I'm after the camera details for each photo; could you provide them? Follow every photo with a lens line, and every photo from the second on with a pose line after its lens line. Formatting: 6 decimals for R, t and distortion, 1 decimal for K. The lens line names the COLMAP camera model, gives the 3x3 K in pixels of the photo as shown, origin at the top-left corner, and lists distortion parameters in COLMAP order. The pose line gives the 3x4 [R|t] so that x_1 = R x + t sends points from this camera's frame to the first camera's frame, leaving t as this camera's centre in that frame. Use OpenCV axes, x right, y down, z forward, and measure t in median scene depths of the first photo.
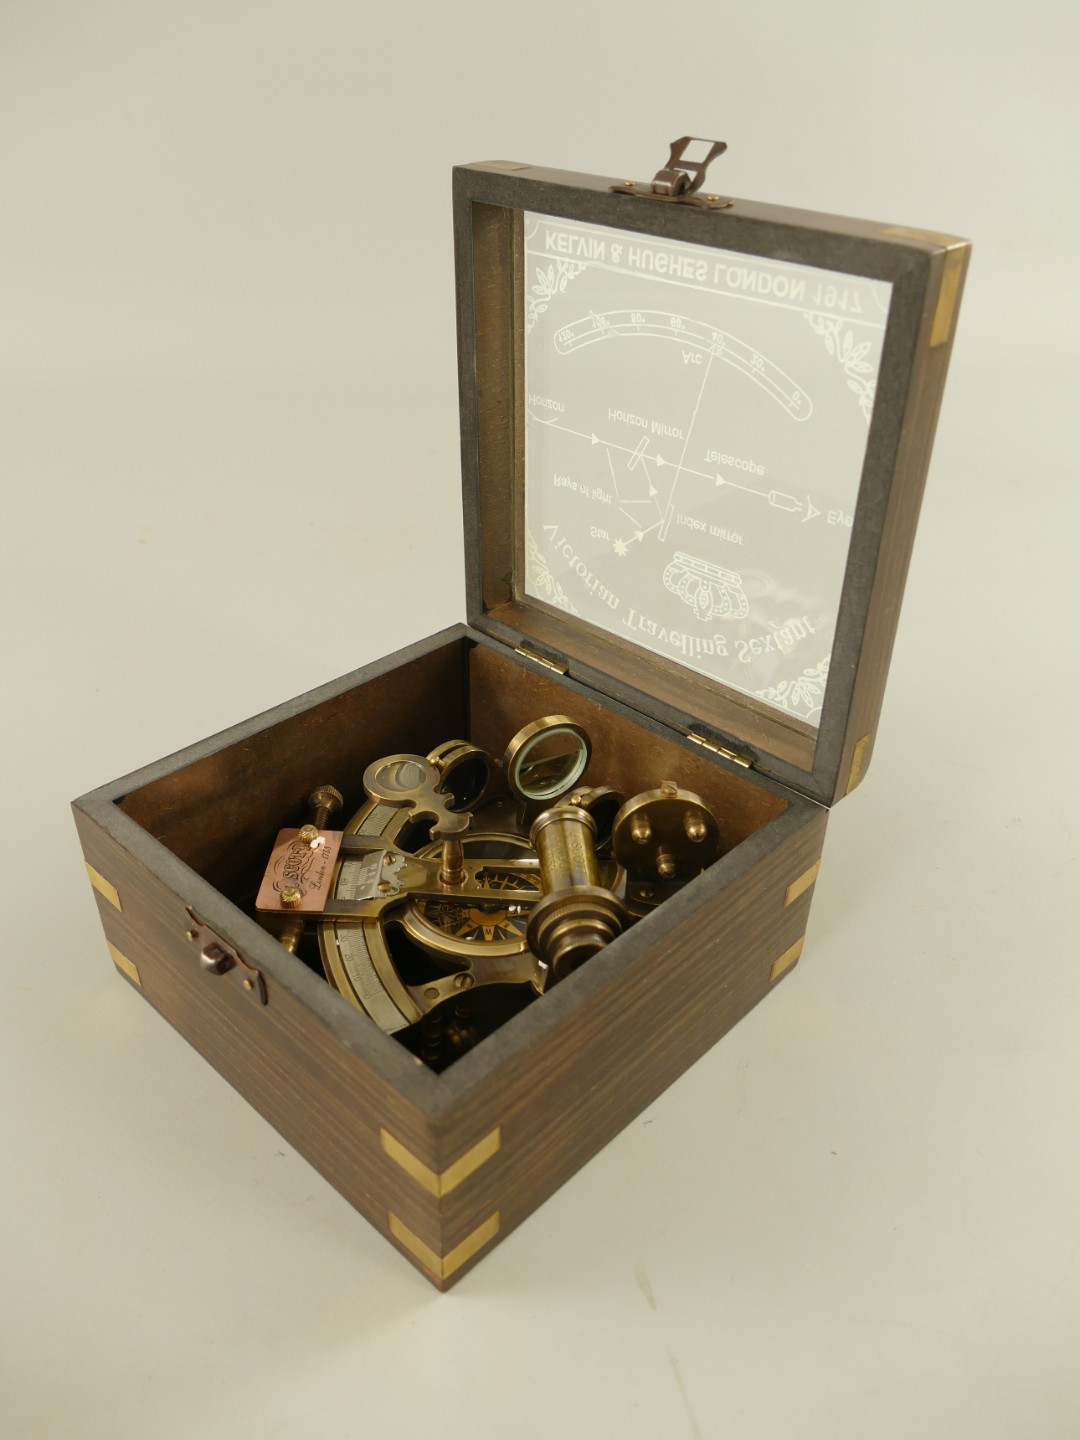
lens RADIAL K [[1131.6, 0, 540.0], [0, 1131.6, 720.0], [0, 0, 1]] dist [-0.008678, -0.003544]
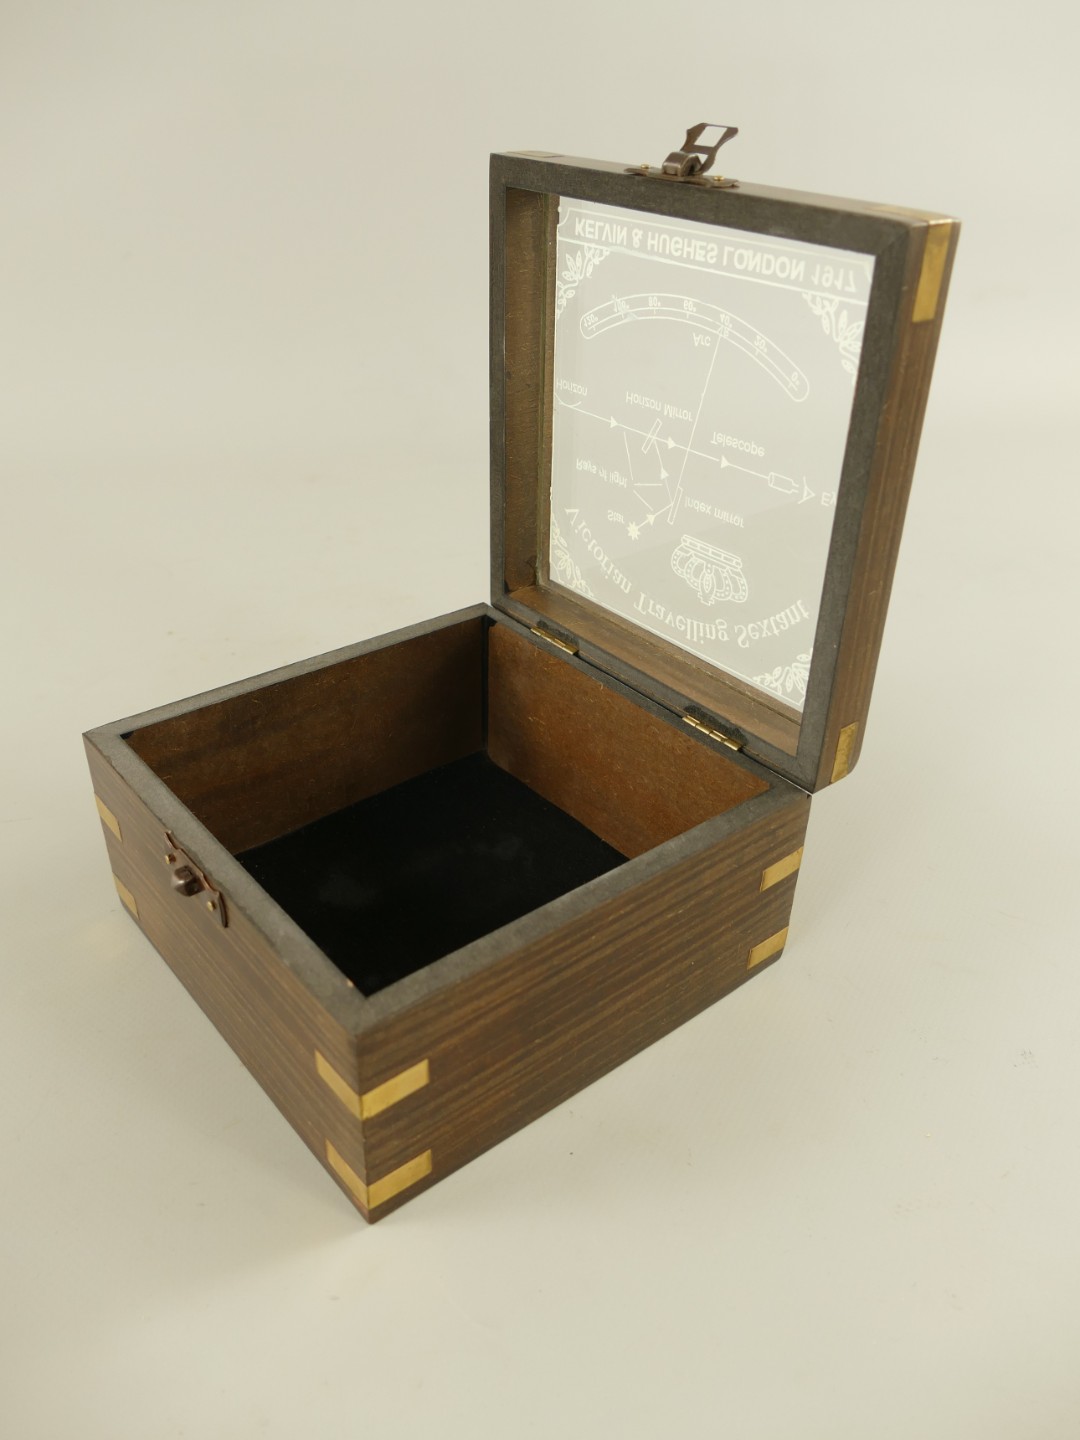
lens RADIAL K [[1126.7, 0, 547.3], [0, 1126.7, 729.3], [0, 0, 1]] dist [-0.025272, 0.000230]
pose [[0.993464, 0.071259, -0.089167, 0.115257], [-0.073812, 0.996942, -0.025663, 0.067302], [0.087066, 0.032077, 0.995686, -0.006797]]
